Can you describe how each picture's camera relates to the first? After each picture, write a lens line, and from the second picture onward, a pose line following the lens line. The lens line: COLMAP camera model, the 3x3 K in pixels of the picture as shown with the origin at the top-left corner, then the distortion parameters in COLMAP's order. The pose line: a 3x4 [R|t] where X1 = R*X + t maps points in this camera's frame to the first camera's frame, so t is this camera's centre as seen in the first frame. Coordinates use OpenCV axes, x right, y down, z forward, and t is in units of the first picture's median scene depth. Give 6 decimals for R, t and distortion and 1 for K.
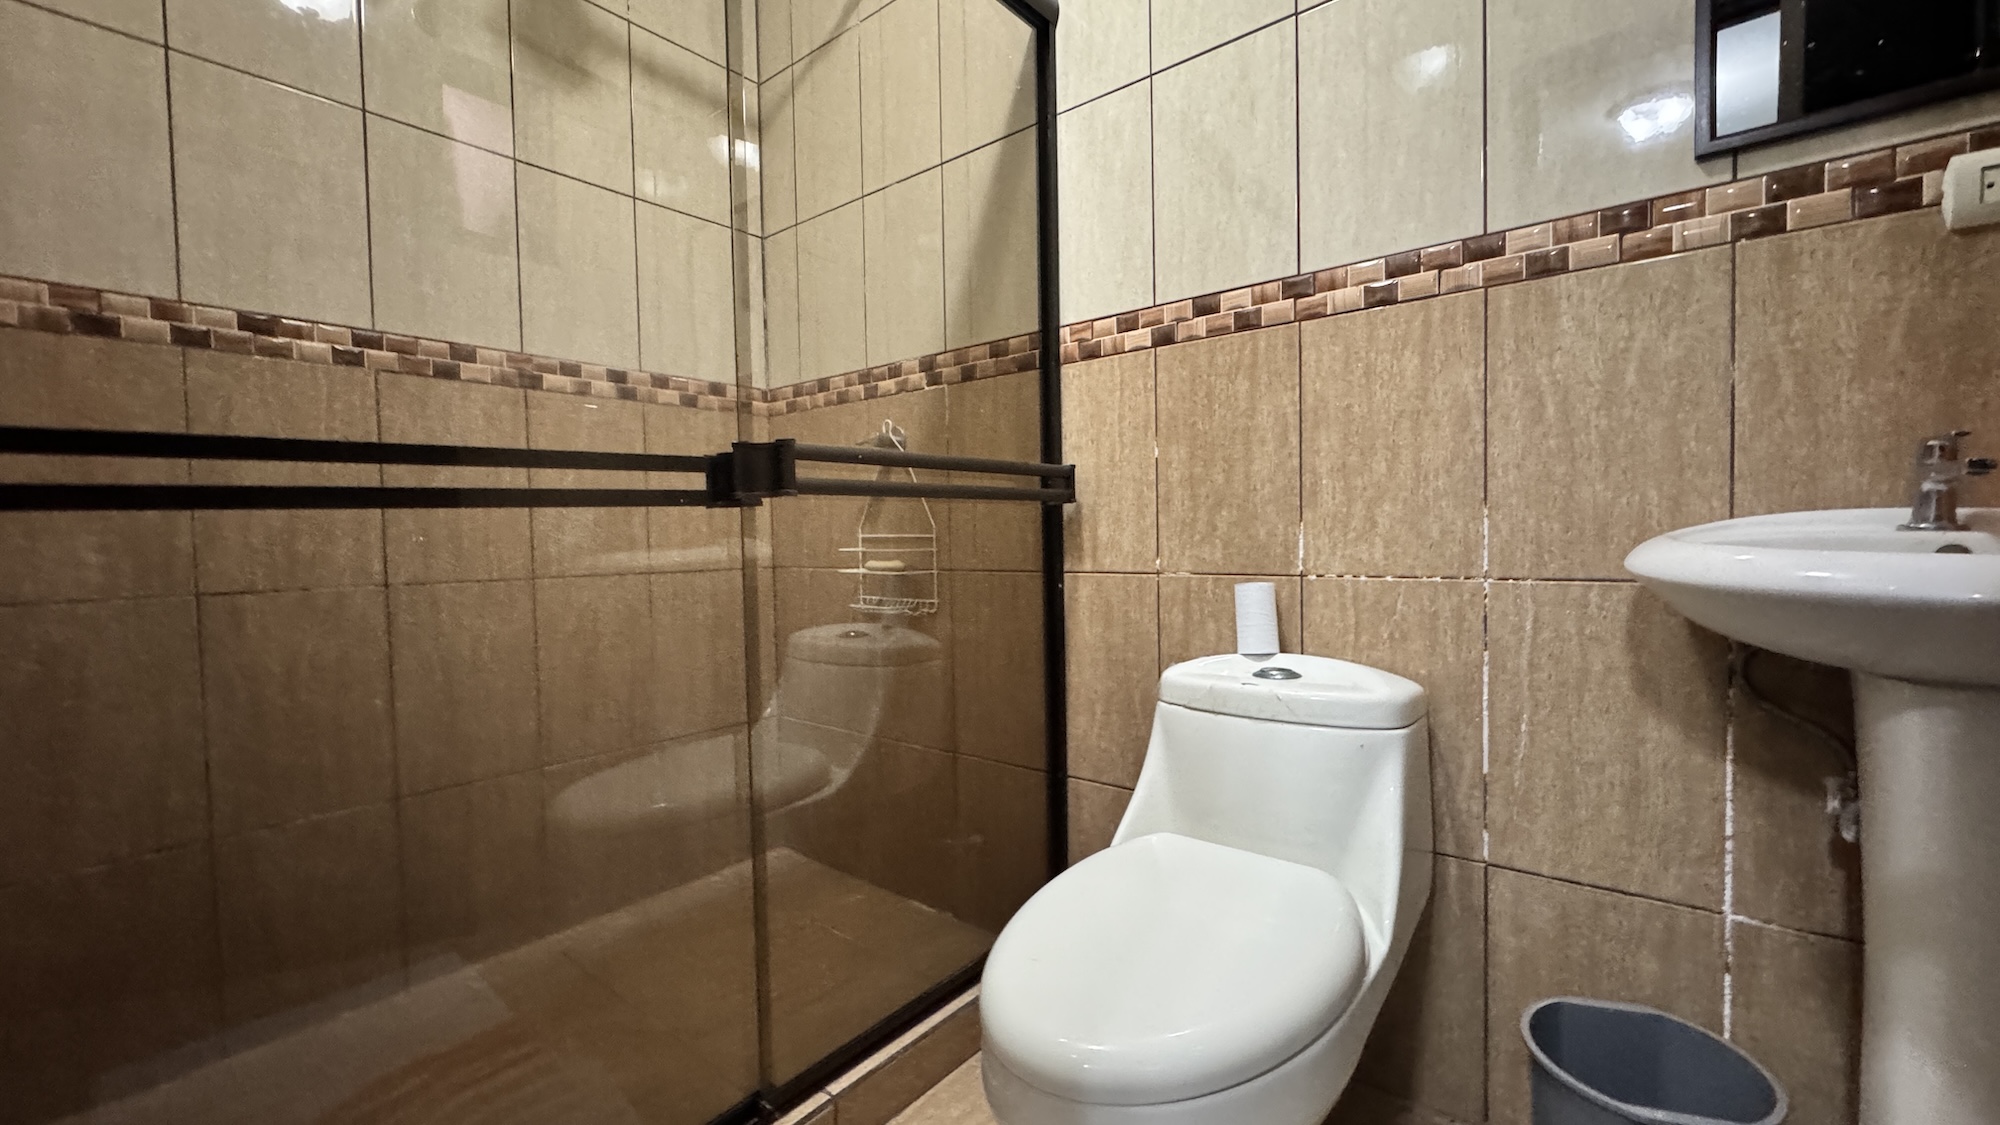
lens RADIAL K [[800.2, 0, 1000.0], [0, 800.2, 562.5], [0, 0, 1]] dist [0.000305, -0.000002]
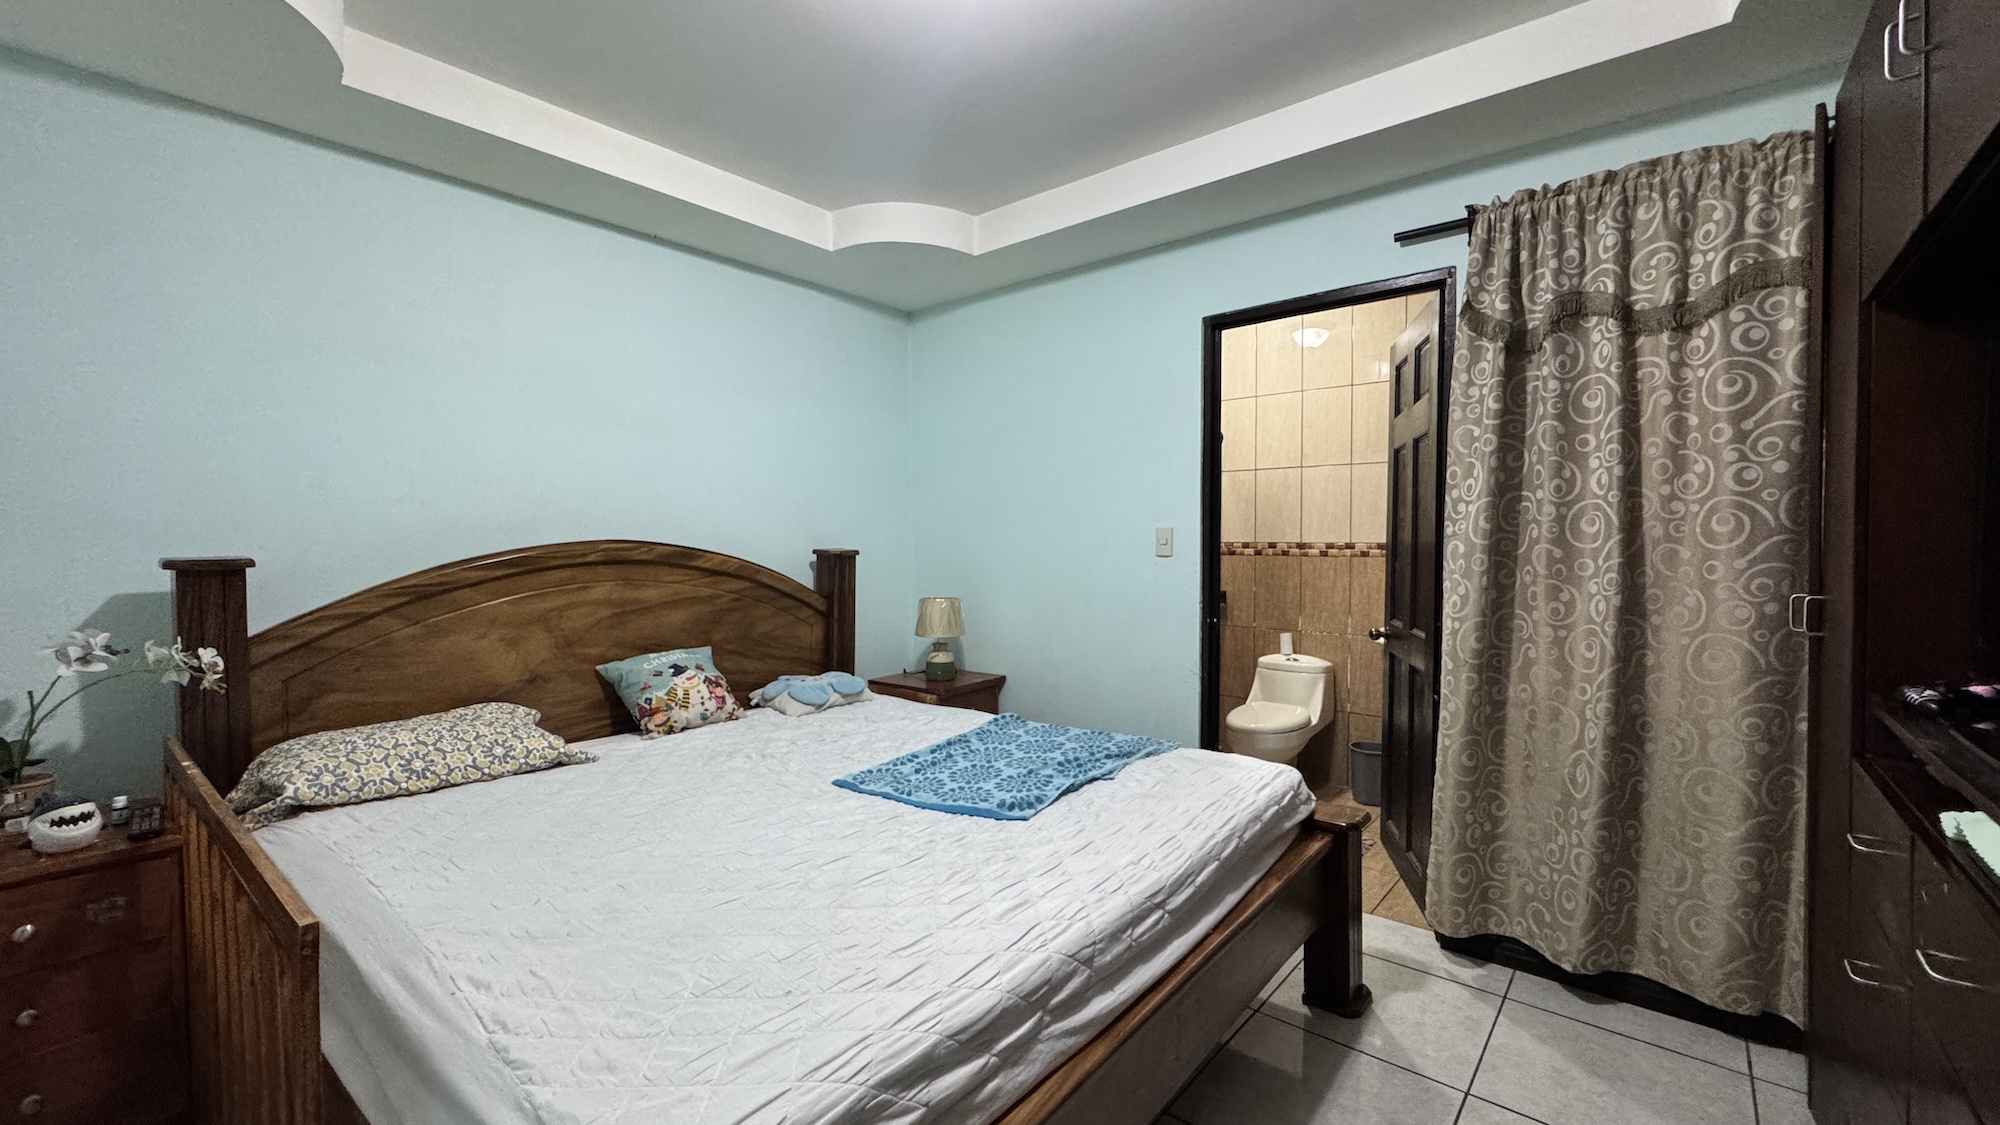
lens RADIAL K [[800.2, 0, 1000.0], [0, 800.2, 562.5], [0, 0, 1]] dist [0.000305, -0.000002]
pose [[0.999505, 0.023990, -0.020341, -0.836344], [-0.024187, 0.999663, -0.009451, -0.212841], [0.020108, 0.009939, 0.999748, -2.430512]]
